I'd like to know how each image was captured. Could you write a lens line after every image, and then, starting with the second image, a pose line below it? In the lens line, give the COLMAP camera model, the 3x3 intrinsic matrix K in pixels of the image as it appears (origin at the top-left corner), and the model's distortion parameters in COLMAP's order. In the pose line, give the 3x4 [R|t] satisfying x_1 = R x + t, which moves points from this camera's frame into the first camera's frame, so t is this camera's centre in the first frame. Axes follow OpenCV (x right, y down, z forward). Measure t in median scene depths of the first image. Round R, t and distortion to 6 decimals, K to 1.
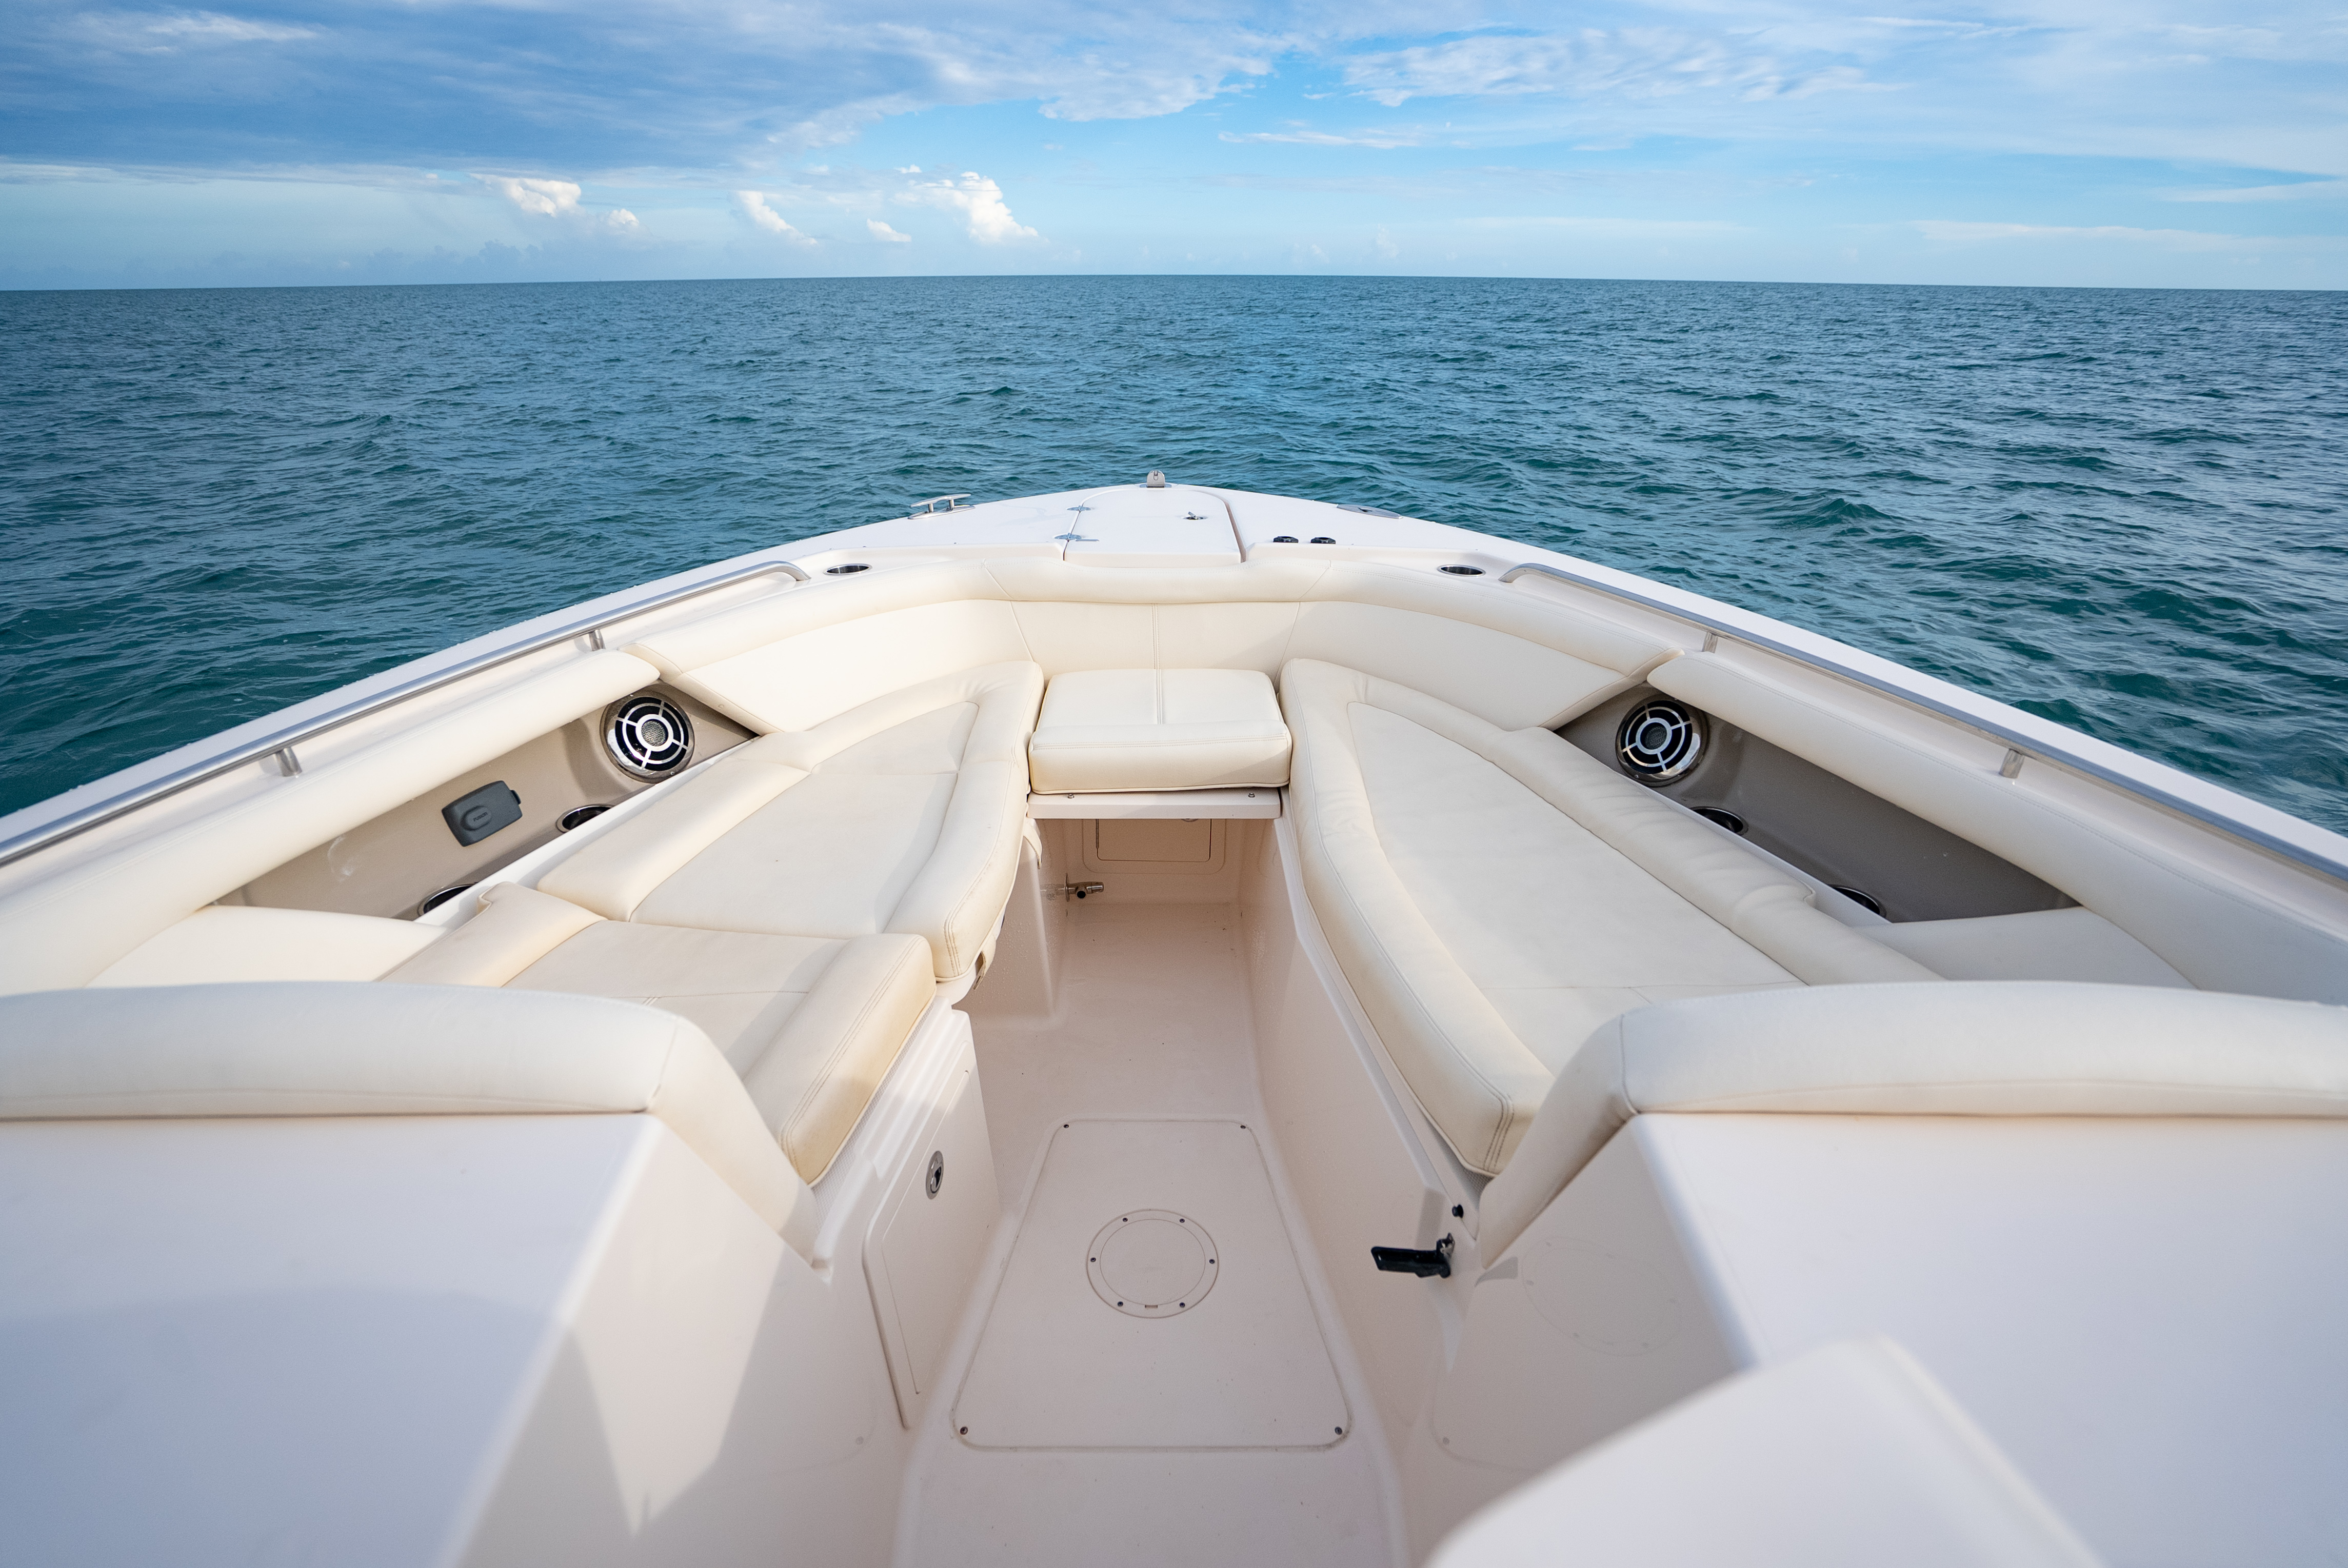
lens RADIAL K [[1083.9, 0, 1170.6], [0, 1083.9, 779.4], [0, 0, 1]] dist [-0.050802, 0.016514]
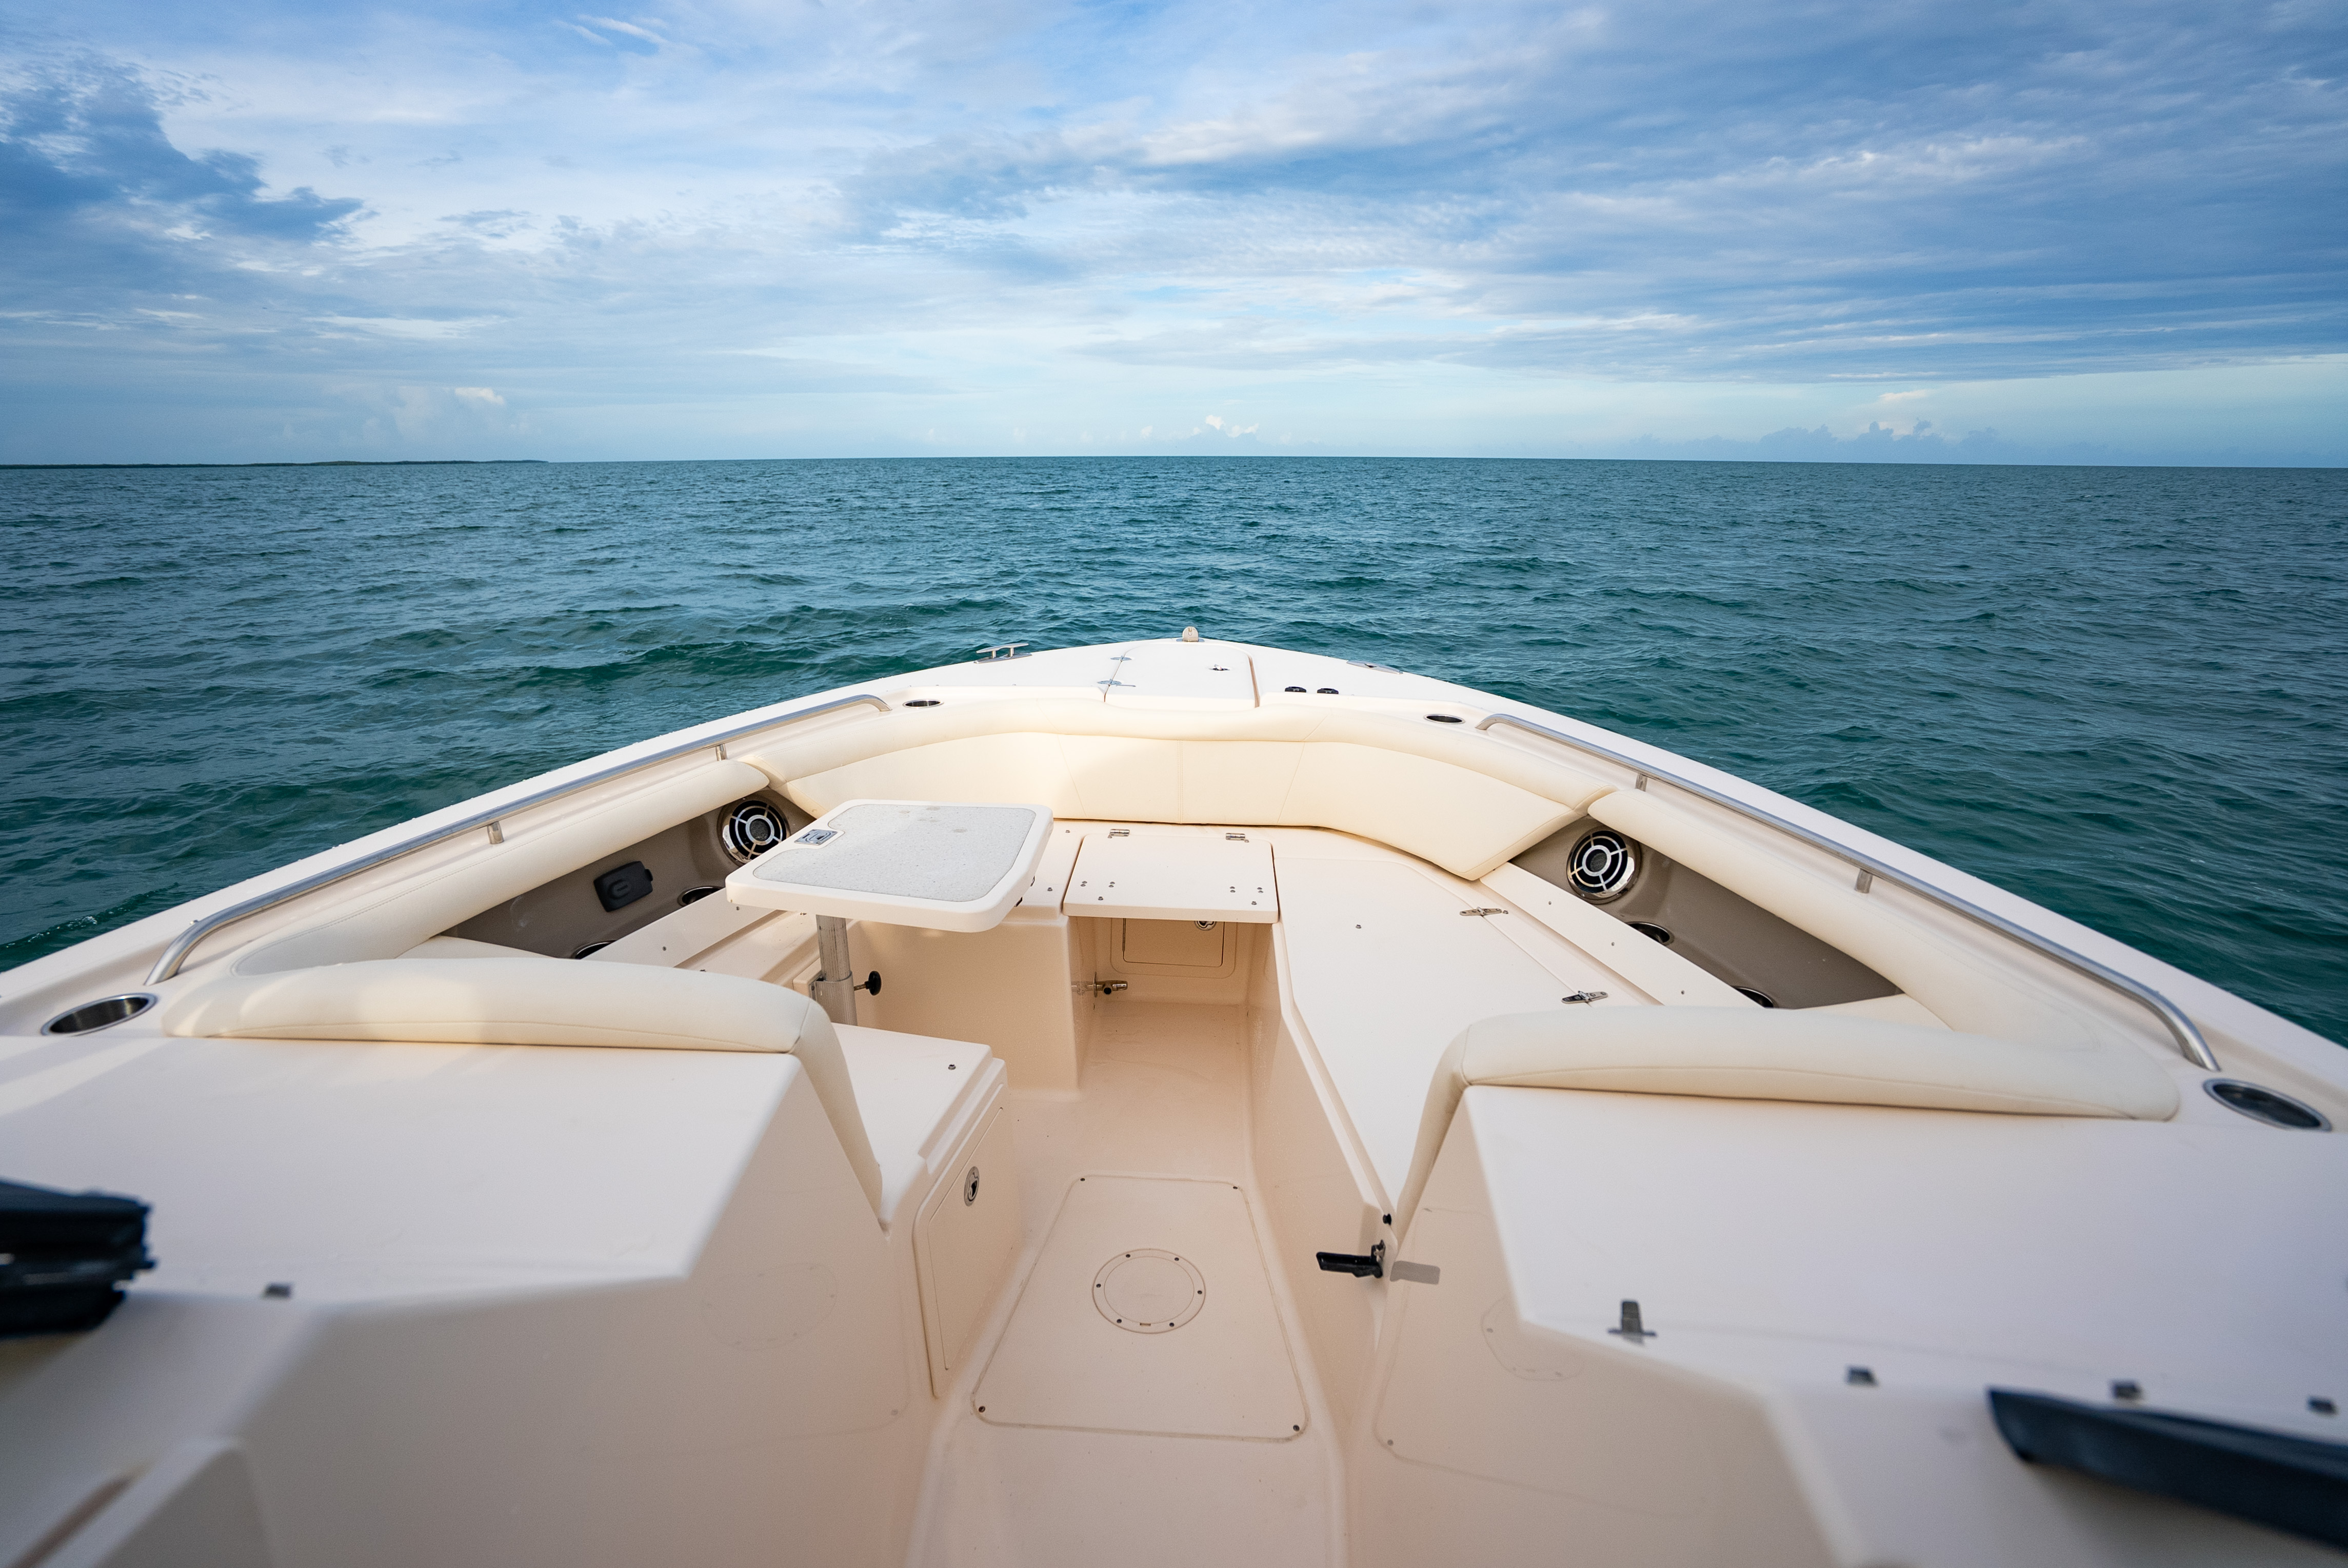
lens RADIAL K [[1083.9, 0, 1170.6], [0, 1083.9, 779.4], [0, 0, 1]] dist [-0.050802, 0.016514]
pose [[0.998520, 0.030597, -0.044966, 0.036315], [-0.036316, 0.990527, -0.132431, 0.044884], [0.040488, 0.133868, 0.990172, -0.197653]]
